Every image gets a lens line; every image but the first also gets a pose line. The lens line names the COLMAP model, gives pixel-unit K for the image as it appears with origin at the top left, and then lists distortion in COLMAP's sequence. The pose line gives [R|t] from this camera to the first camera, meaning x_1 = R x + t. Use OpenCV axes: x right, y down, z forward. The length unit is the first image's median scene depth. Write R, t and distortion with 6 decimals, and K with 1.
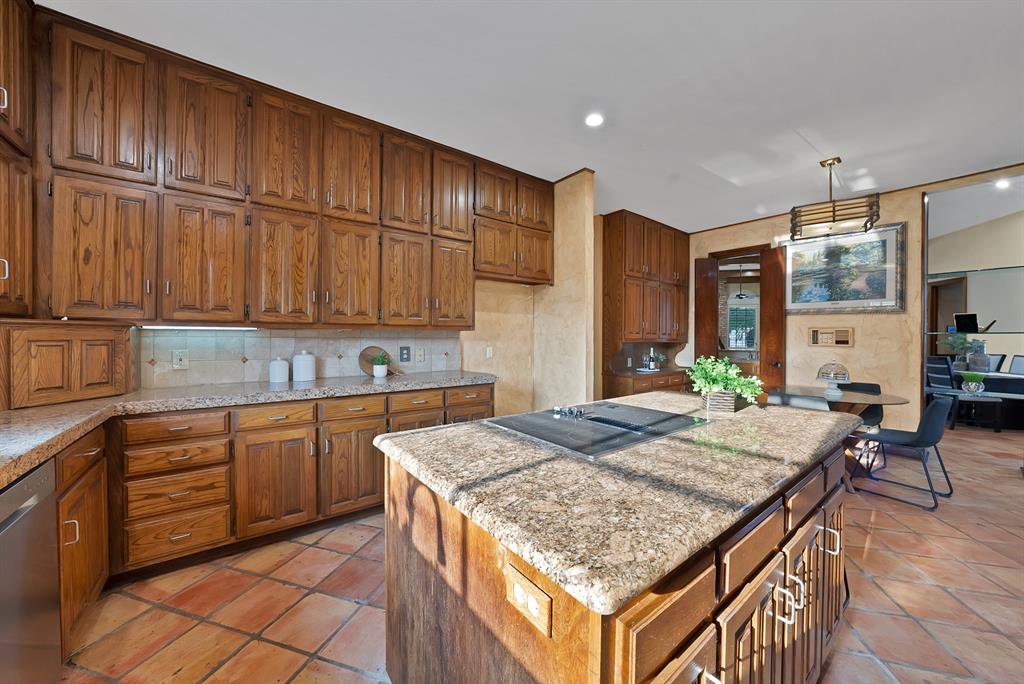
lens RADIAL K [[365.6, 0, 511.0], [0, 365.6, 335.8], [0, 0, 1]] dist [0.000406, 0.000260]
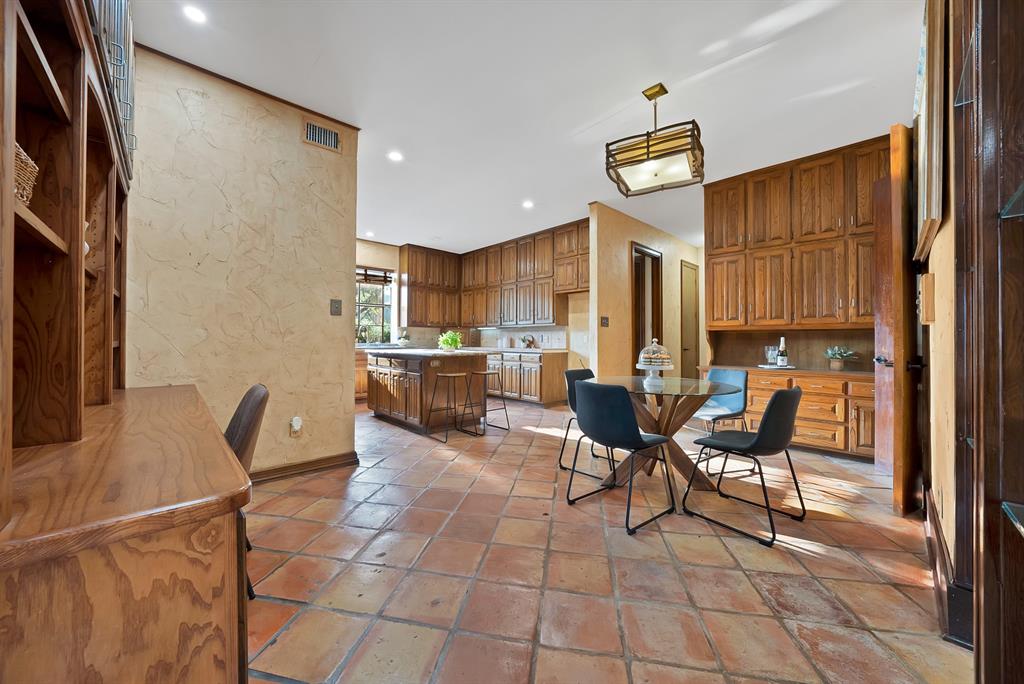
lens RADIAL K [[365.6, 0, 510.0], [0, 365.6, 339.7], [0, 0, 1]] dist [0.000406, 0.000260]
pose [[0.091435, -0.007532, -0.995783, 1.685236], [-0.005446, 0.999953, -0.008064, 0.071824], [0.995796, 0.006160, 0.091390, 0.640171]]
